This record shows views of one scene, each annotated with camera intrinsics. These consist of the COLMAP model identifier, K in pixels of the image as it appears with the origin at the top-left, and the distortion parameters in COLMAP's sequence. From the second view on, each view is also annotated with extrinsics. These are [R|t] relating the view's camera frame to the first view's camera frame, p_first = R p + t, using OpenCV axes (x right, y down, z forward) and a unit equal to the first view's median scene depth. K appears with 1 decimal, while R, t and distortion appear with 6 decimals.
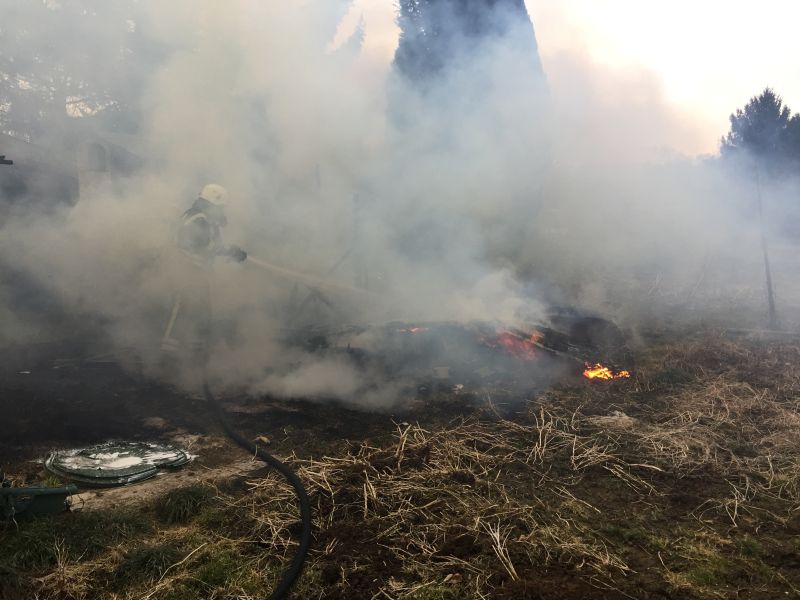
lens RADIAL K [[678.9, 0, 398.3], [0, 678.9, 296.9], [0, 0, 1]] dist [0.077883, -0.107520]
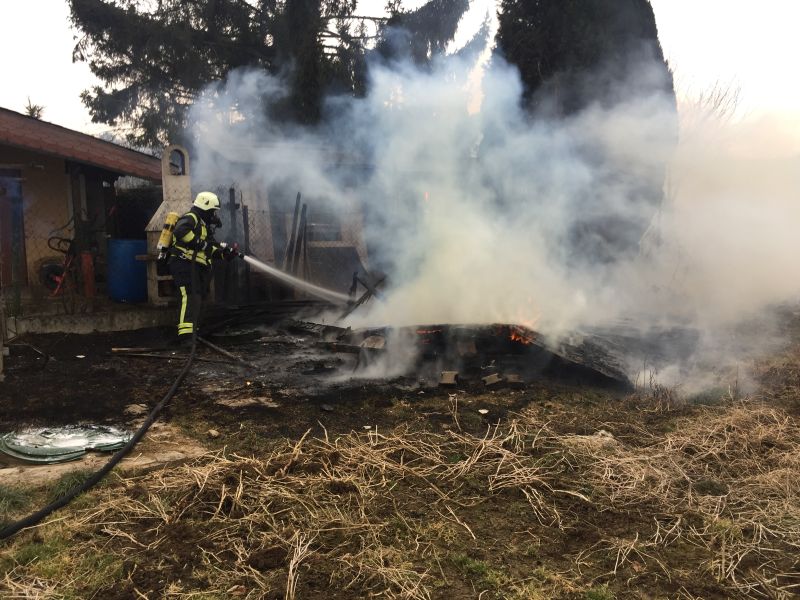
lens RADIAL K [[678.9, 0, 399.2], [0, 678.9, 293.9], [0, 0, 1]] dist [0.077883, -0.107520]
pose [[0.965802, 0.023040, -0.258255, 0.361672], [-0.023898, 0.999714, -0.000185, -0.007320], [0.258177, 0.006350, 0.966077, 0.078783]]
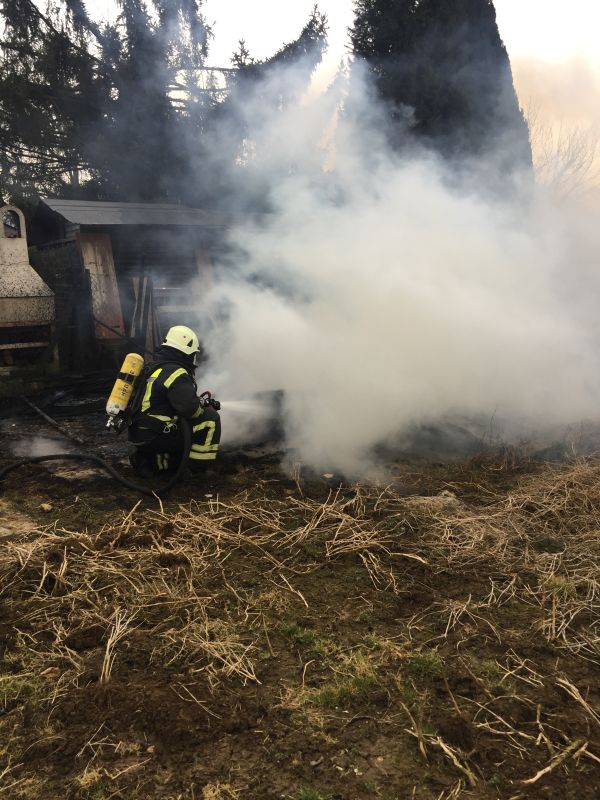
lens RADIAL K [[678.9, 0, 296.5], [0, 678.9, 403.4], [0, 0, 1]] dist [0.077883, -0.107520]
pose [[0.976506, 0.013873, -0.215044, 0.398094], [0.000412, 0.997803, 0.066244, -0.006811], [0.215491, -0.064776, 0.974355, 0.127551]]
